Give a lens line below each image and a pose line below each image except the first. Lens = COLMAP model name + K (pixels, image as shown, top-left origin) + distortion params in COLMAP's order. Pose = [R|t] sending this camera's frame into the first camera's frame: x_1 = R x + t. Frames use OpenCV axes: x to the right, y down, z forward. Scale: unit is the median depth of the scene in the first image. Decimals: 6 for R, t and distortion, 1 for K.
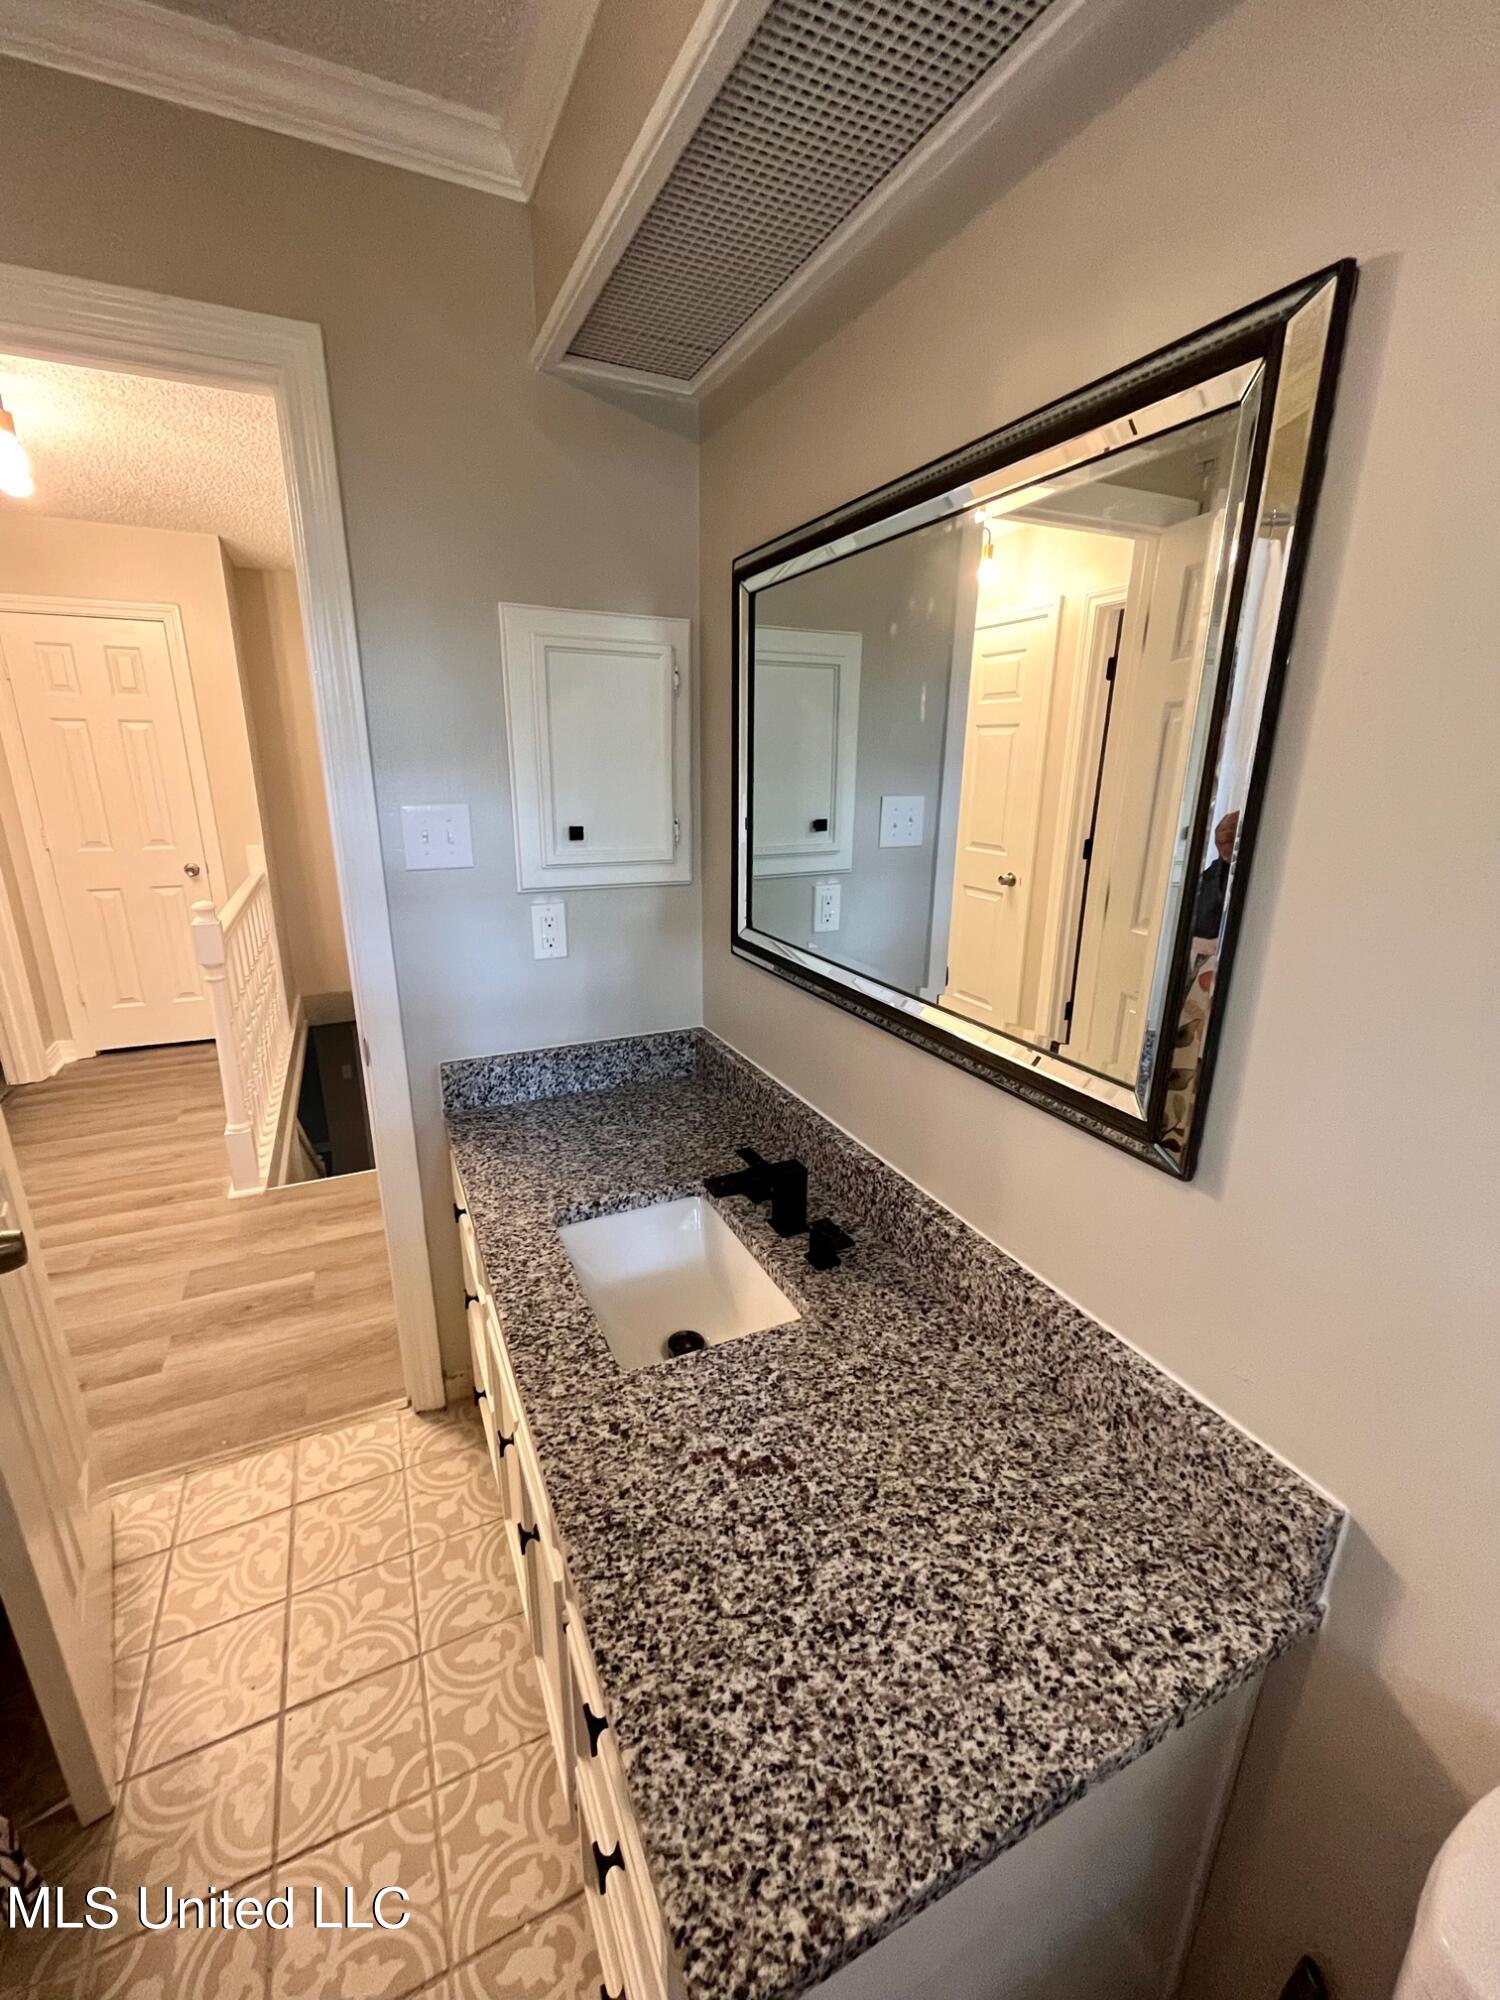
lens RADIAL K [[804.5, 0, 737.0], [0, 804.5, 1000.6], [0, 0, 1]] dist [0.002591, -0.003016]
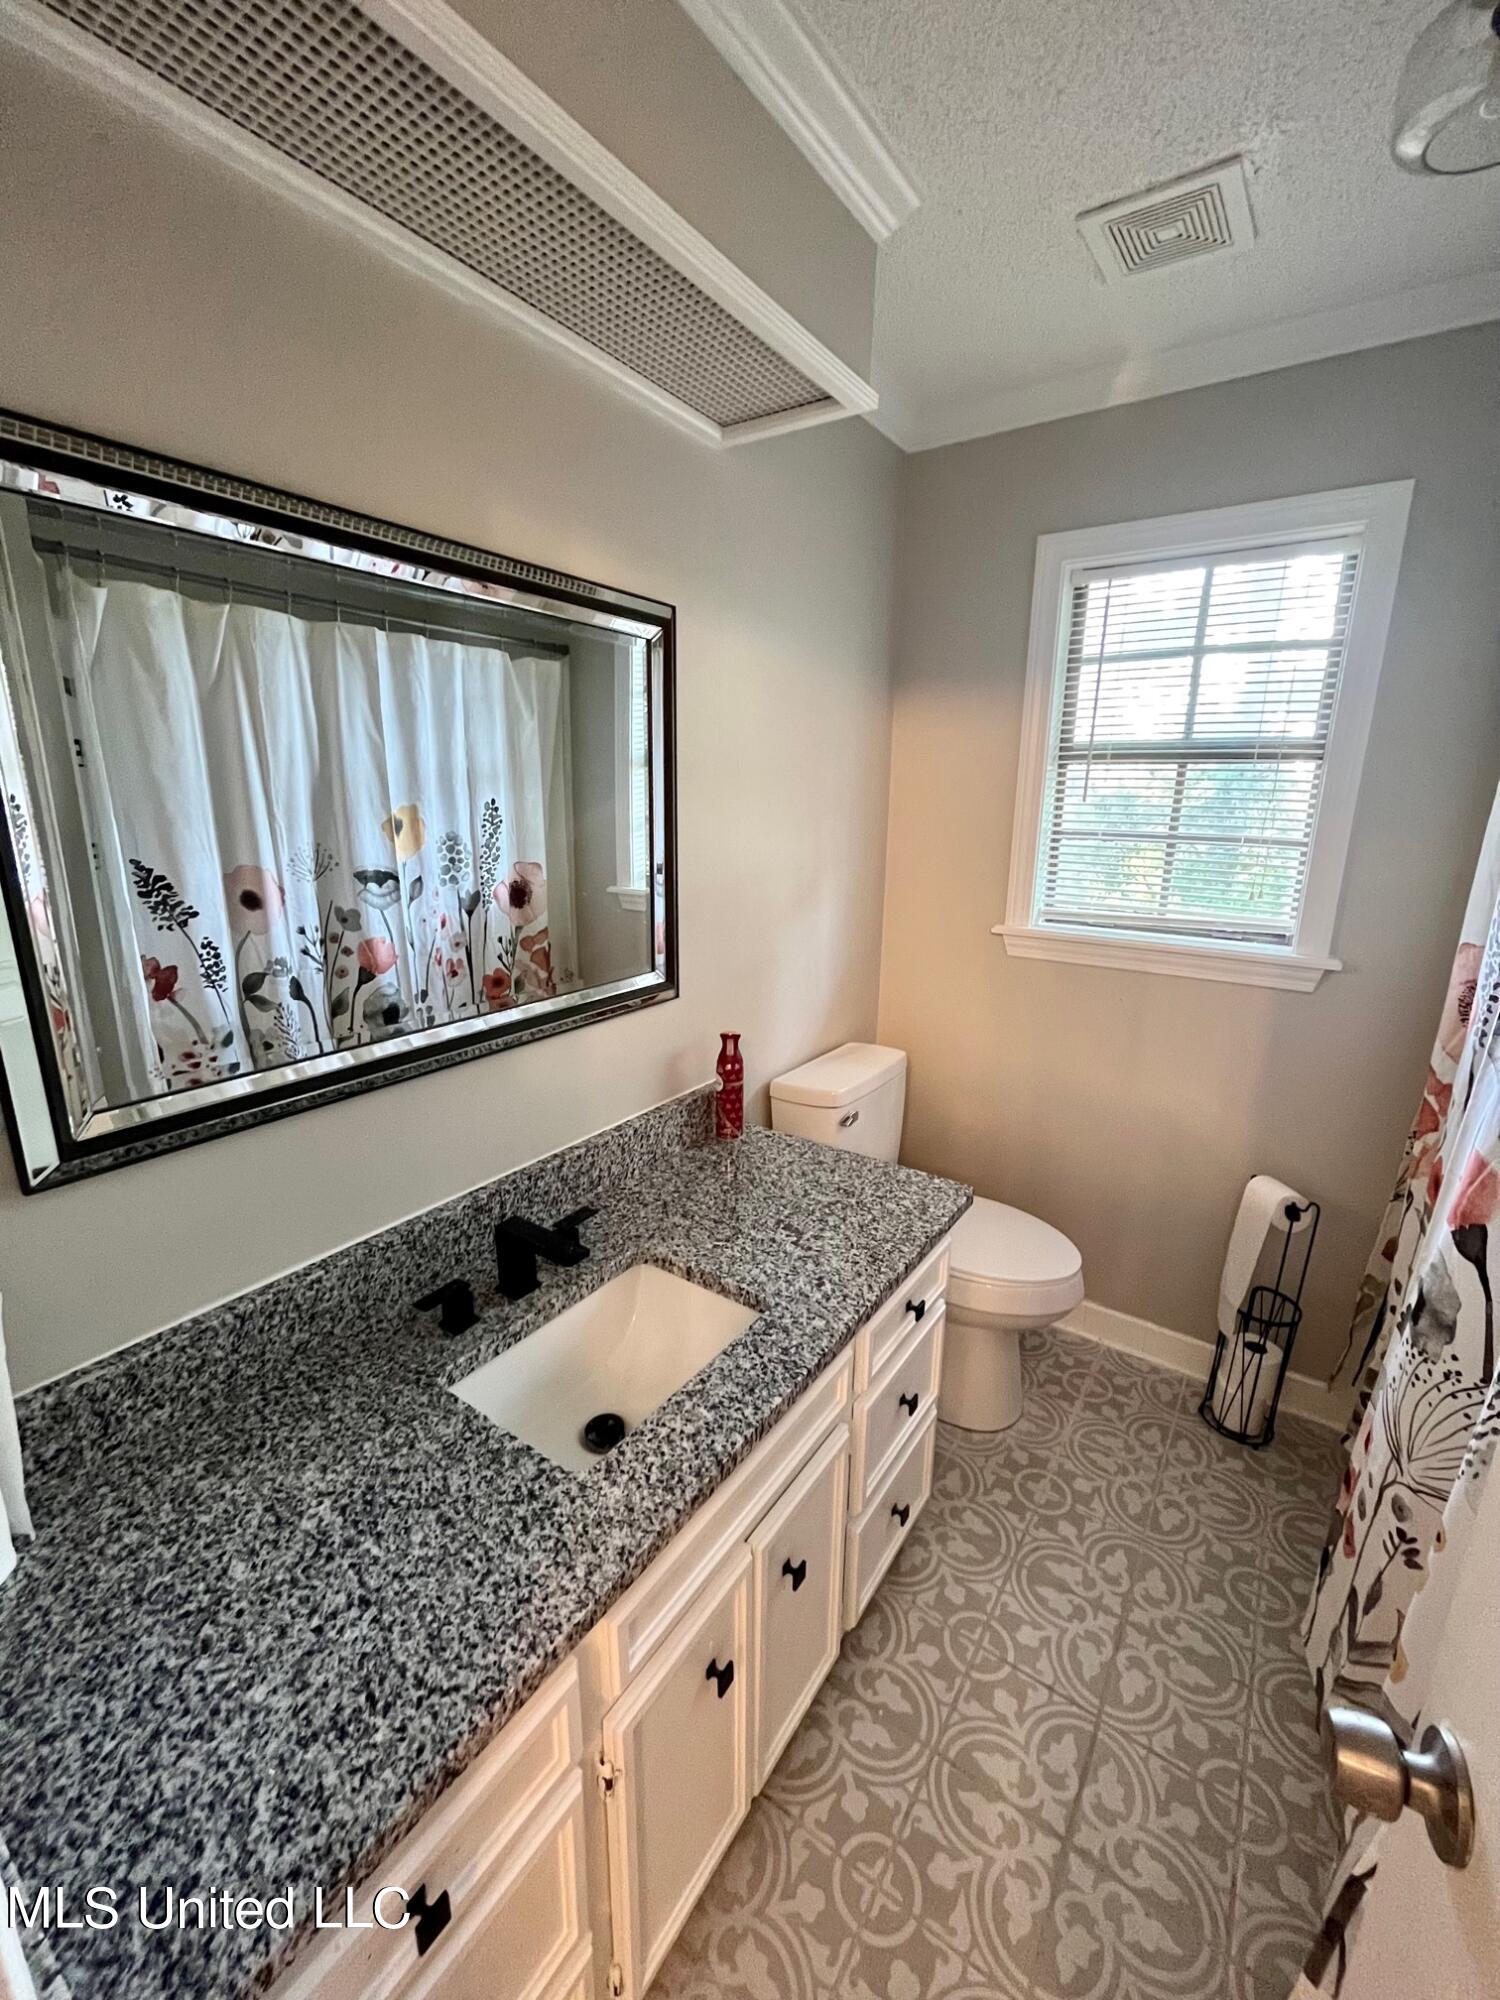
lens RADIAL K [[804.5, 0, 743.3], [0, 804.5, 983.6], [0, 0, 1]] dist [0.002591, -0.003016]
pose [[-0.488377, -0.217800, 0.845016, -1.099352], [0.234396, 0.900023, 0.367447, -0.461656], [-0.840563, 0.377521, -0.388499, 1.388006]]
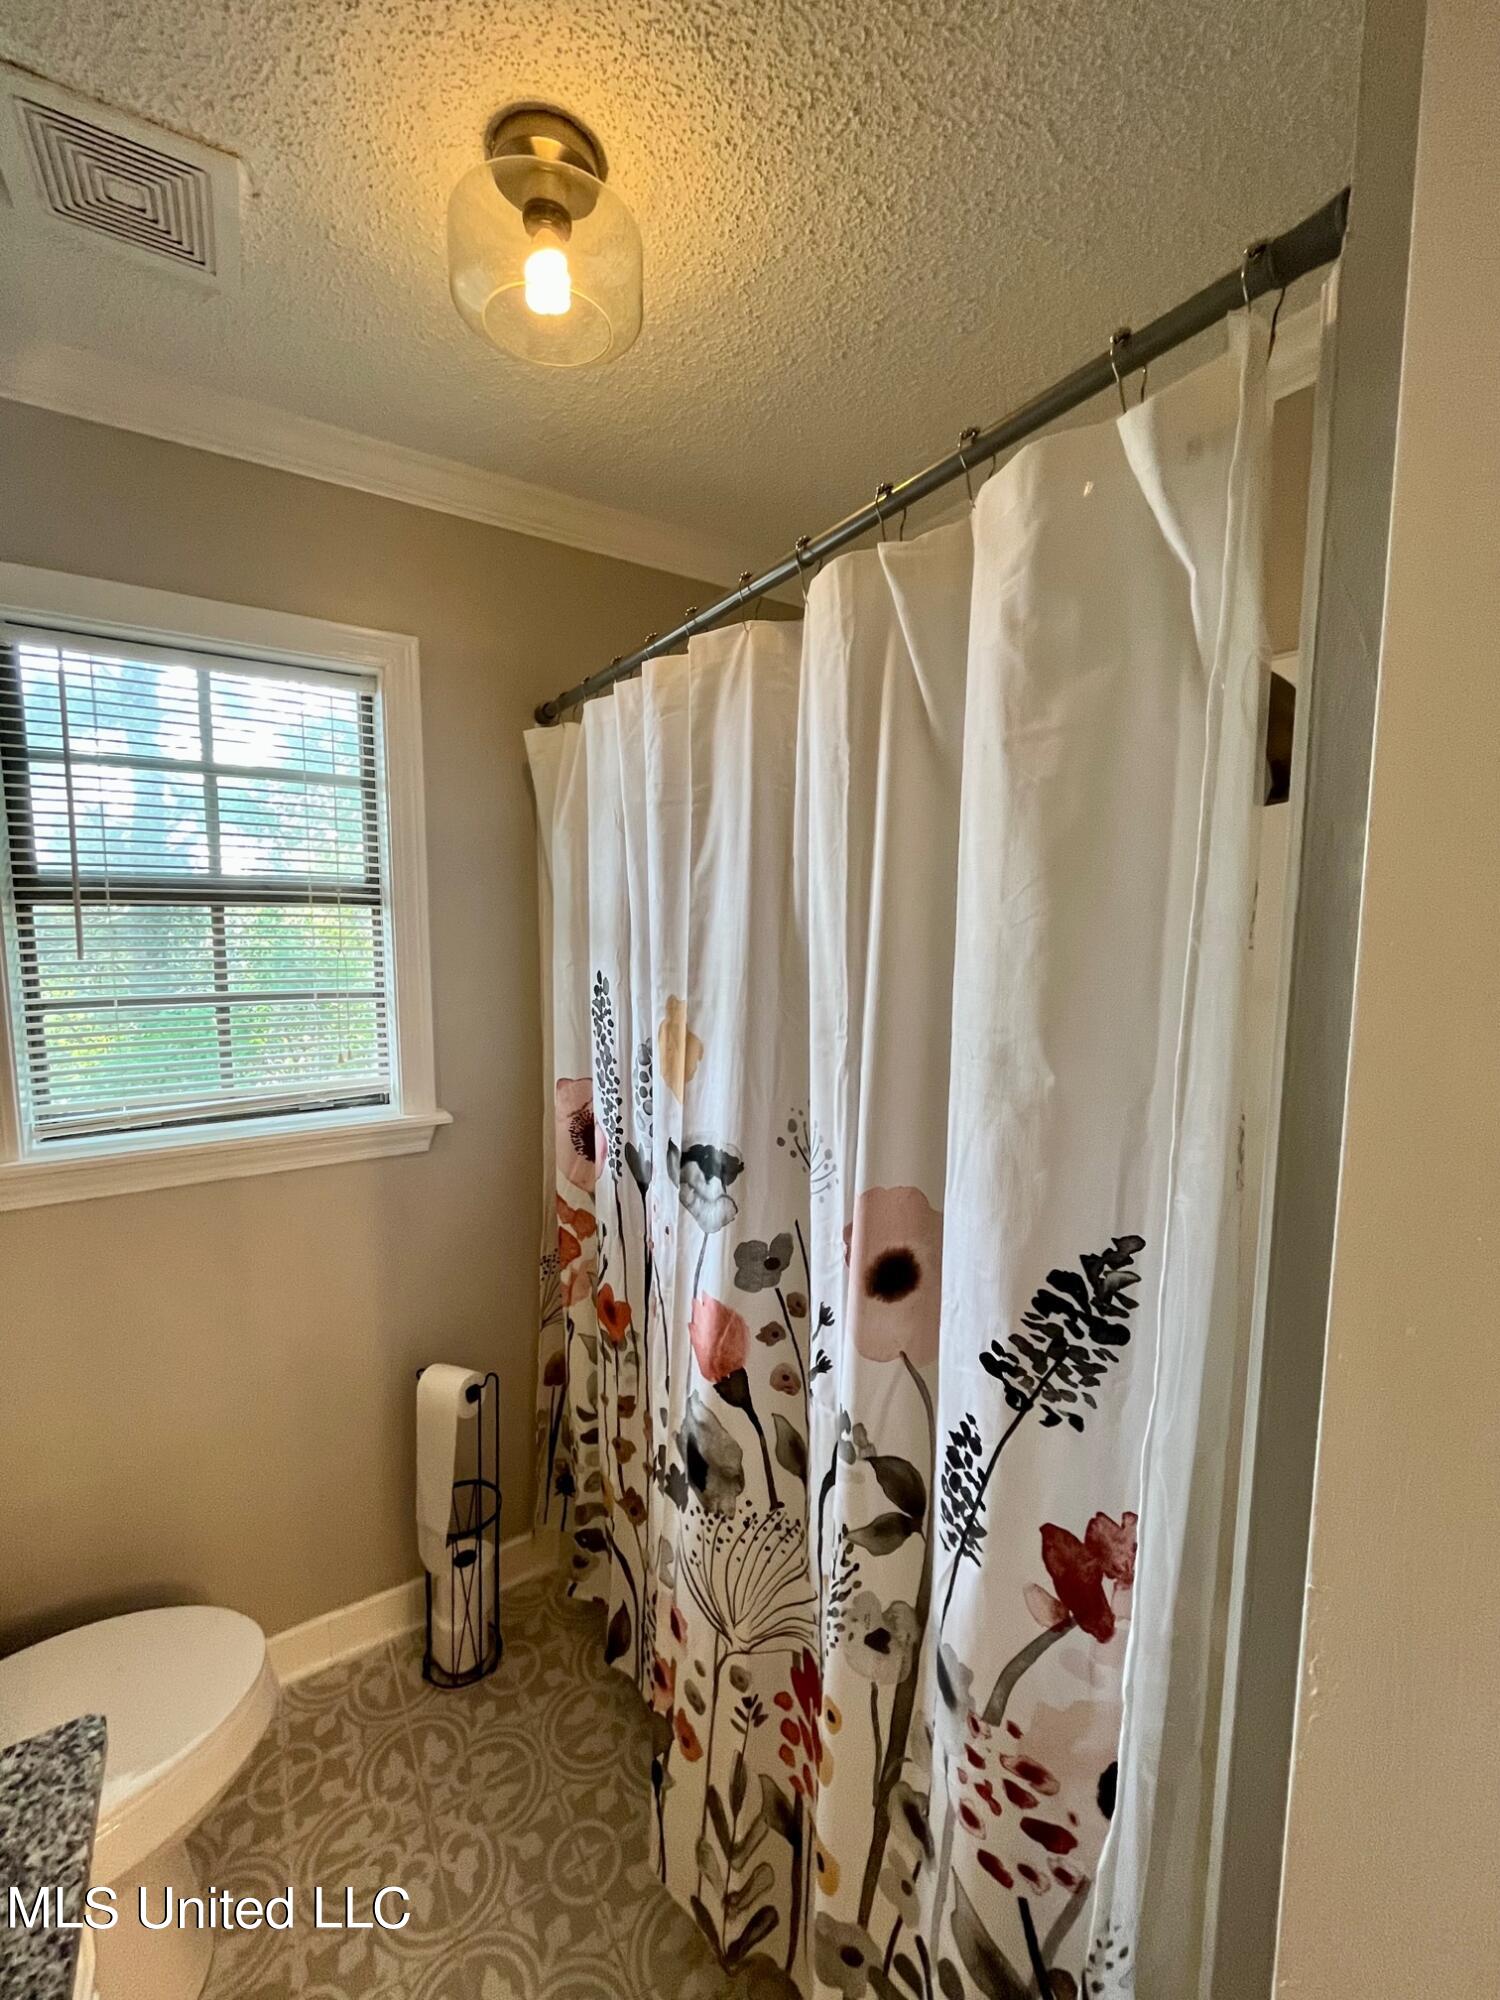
lens RADIAL K [[804.5, 0, 753.4], [0, 804.5, 995.9], [0, 0, 1]] dist [0.002591, -0.003016]
pose [[-0.991137, -0.001403, -0.132834, -0.606983], [-0.052665, 0.922152, 0.383225, -0.455274], [0.121956, 0.386825, -0.914053, 1.086166]]
